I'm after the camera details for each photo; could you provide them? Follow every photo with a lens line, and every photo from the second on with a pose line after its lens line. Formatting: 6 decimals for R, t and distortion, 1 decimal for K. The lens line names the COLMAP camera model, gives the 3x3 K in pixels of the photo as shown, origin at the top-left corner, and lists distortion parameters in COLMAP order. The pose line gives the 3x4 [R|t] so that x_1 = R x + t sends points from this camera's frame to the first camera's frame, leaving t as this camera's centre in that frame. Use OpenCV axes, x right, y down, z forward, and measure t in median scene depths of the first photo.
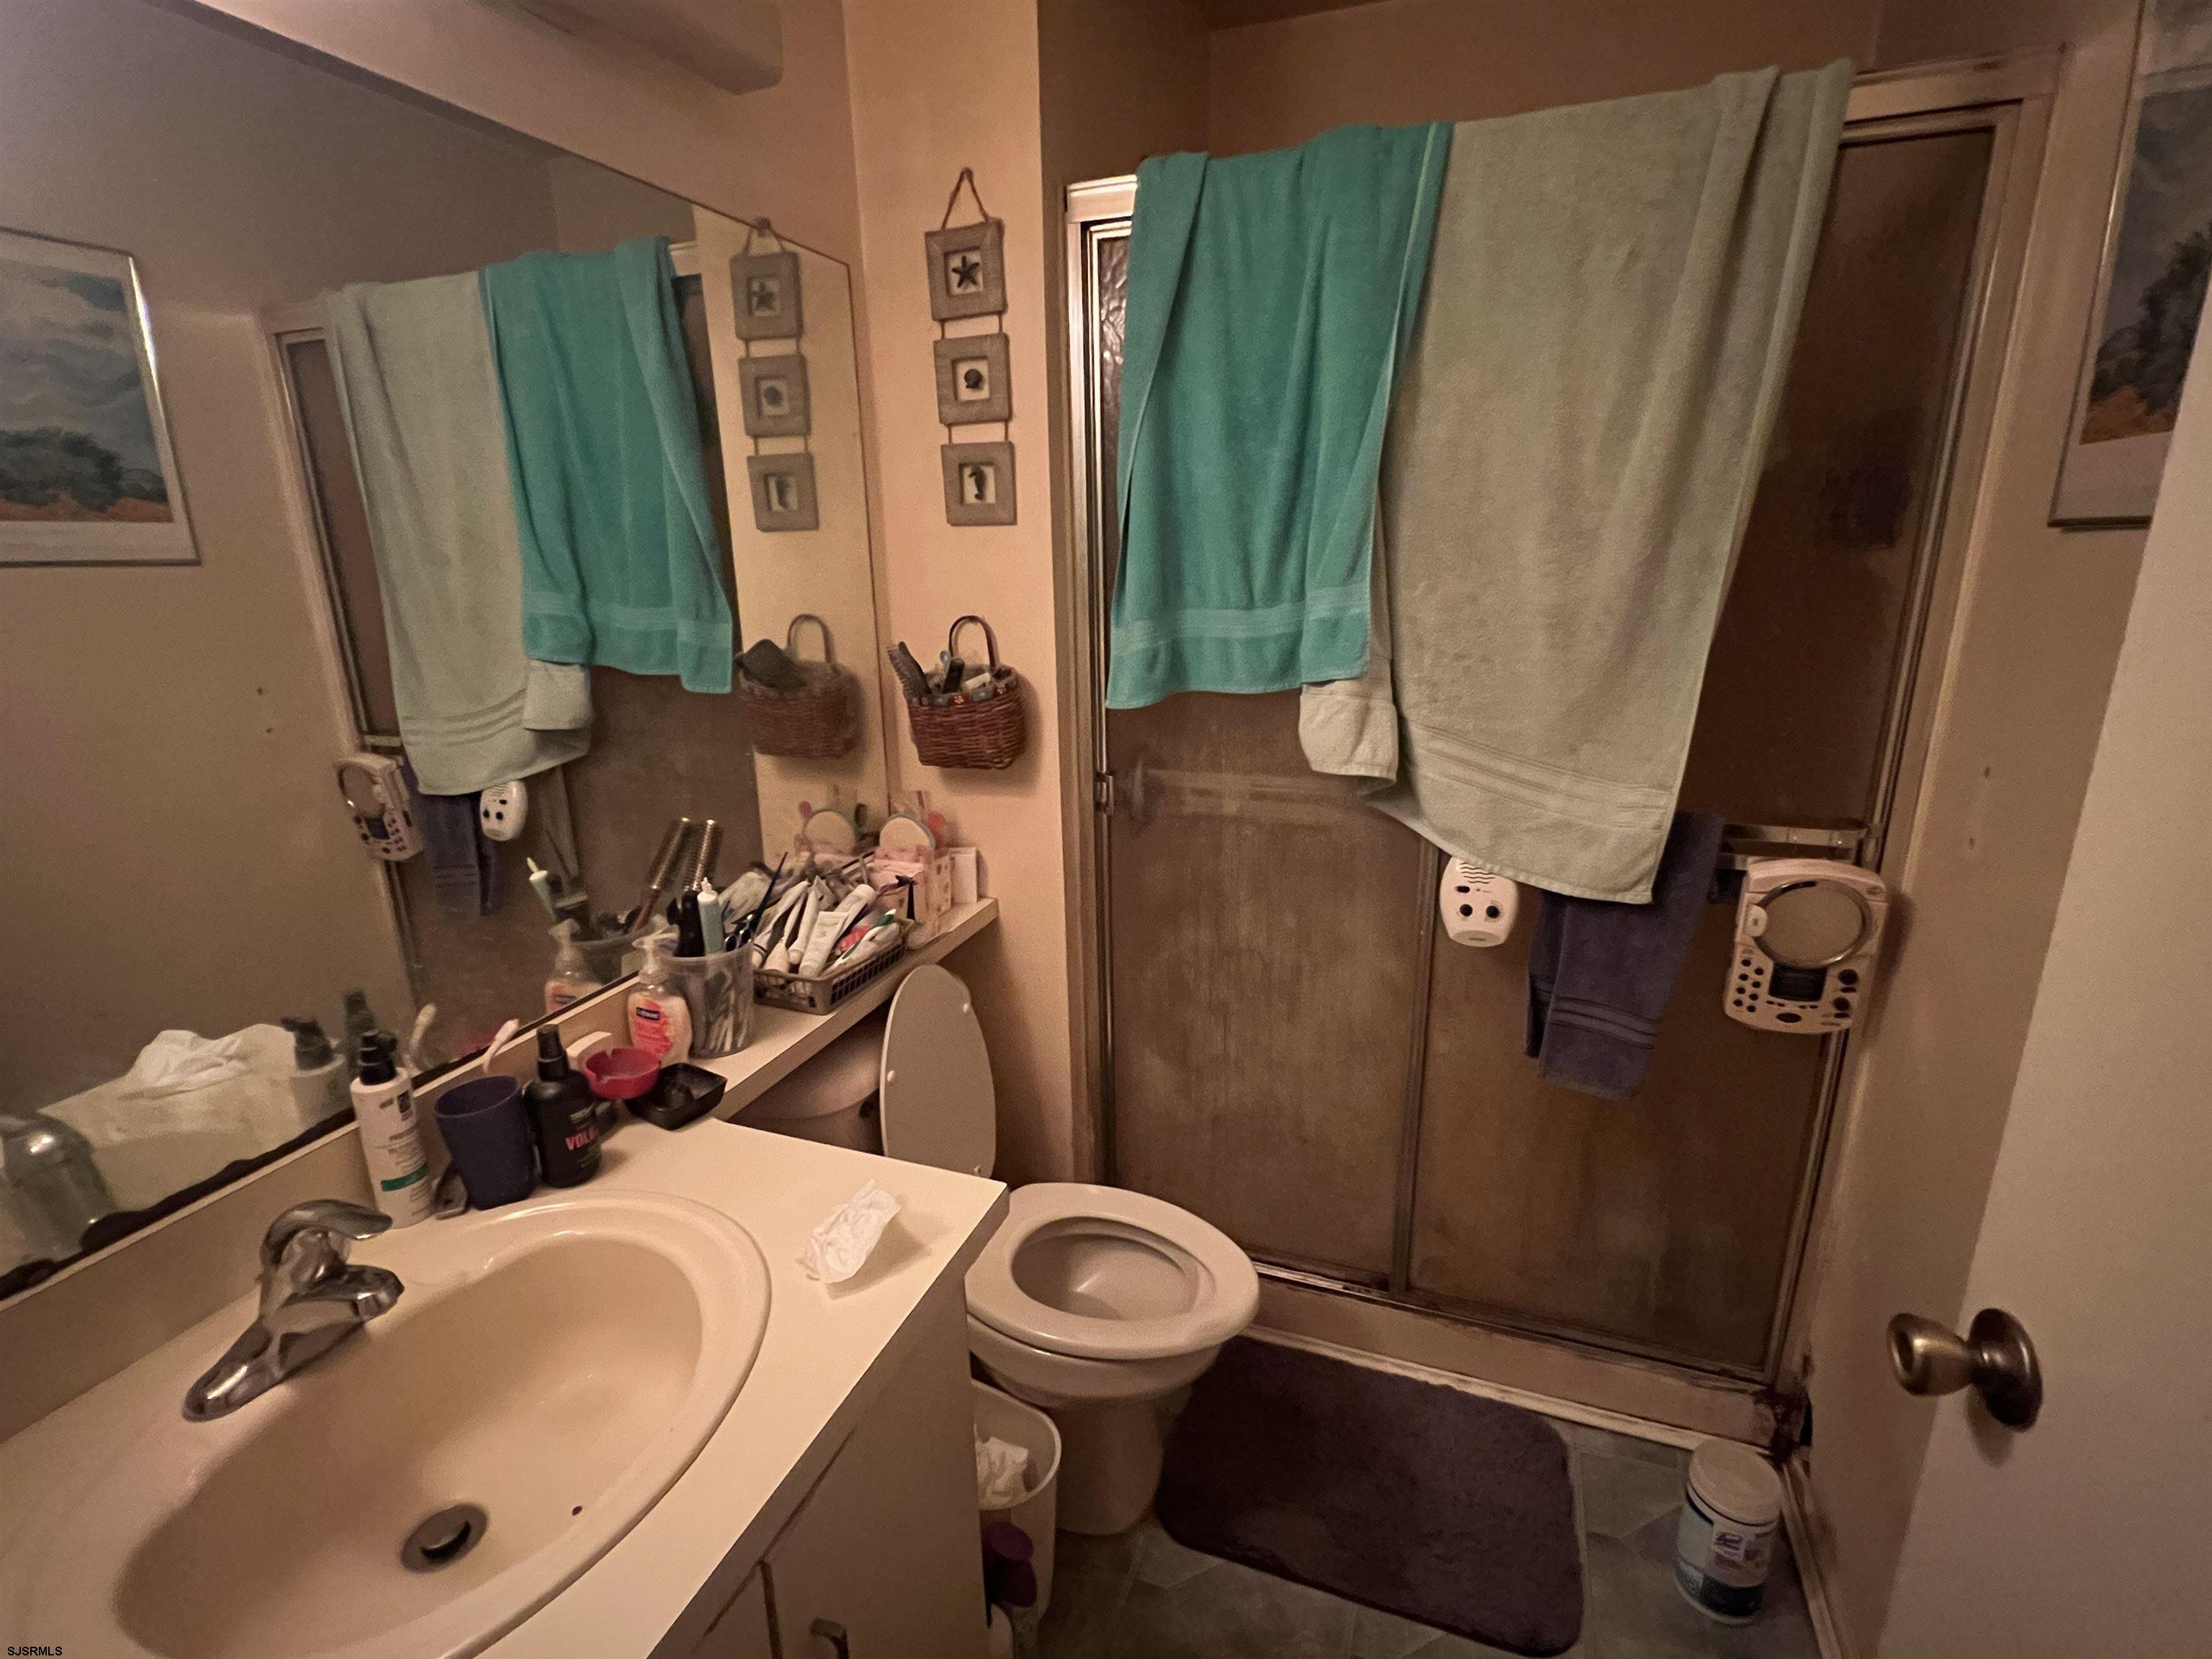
lens RADIAL K [[1044.3, 0, 1112.6], [0, 1044.3, 823.4], [0, 0, 1]] dist [-0.009617, 0.000357]
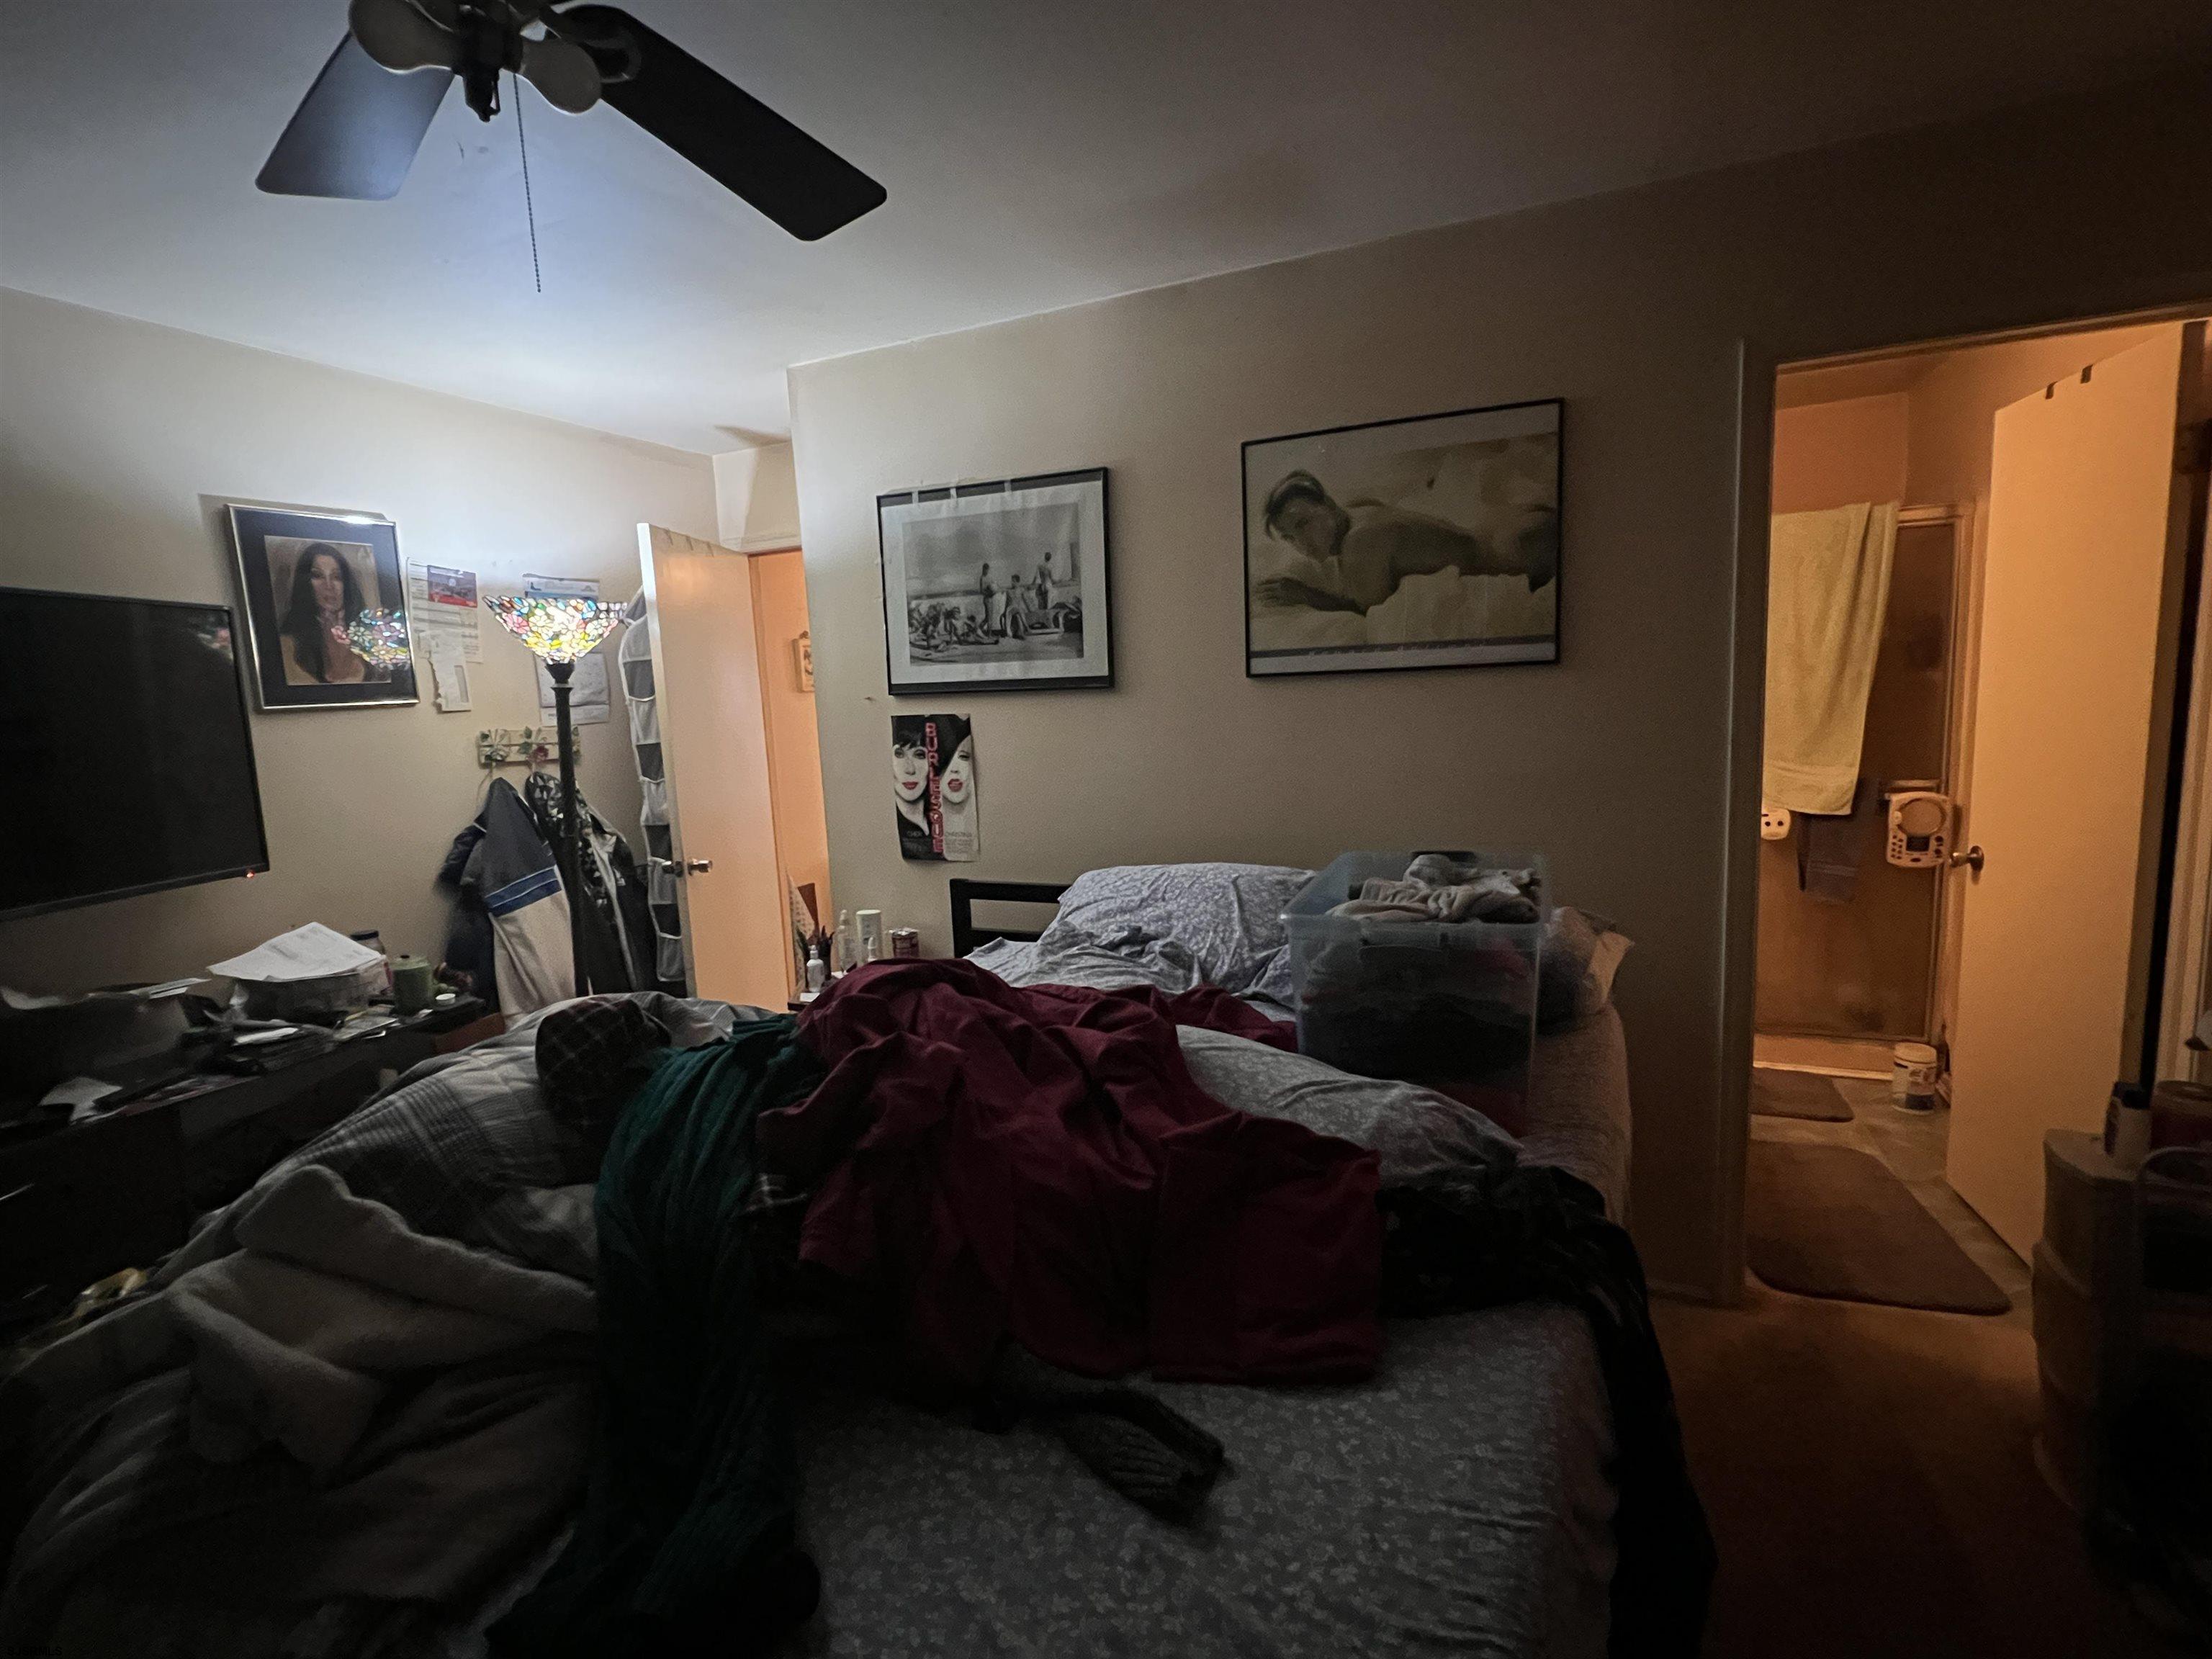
lens RADIAL K [[1044.3, 0, 1104.3], [0, 1044.3, 836.2], [0, 0, 1]] dist [-0.009617, 0.000357]
pose [[0.996886, -0.026868, -0.074137, -1.057400], [0.017141, 0.991516, -0.128848, 0.415480], [0.076970, 0.127176, 0.988889, -1.549689]]
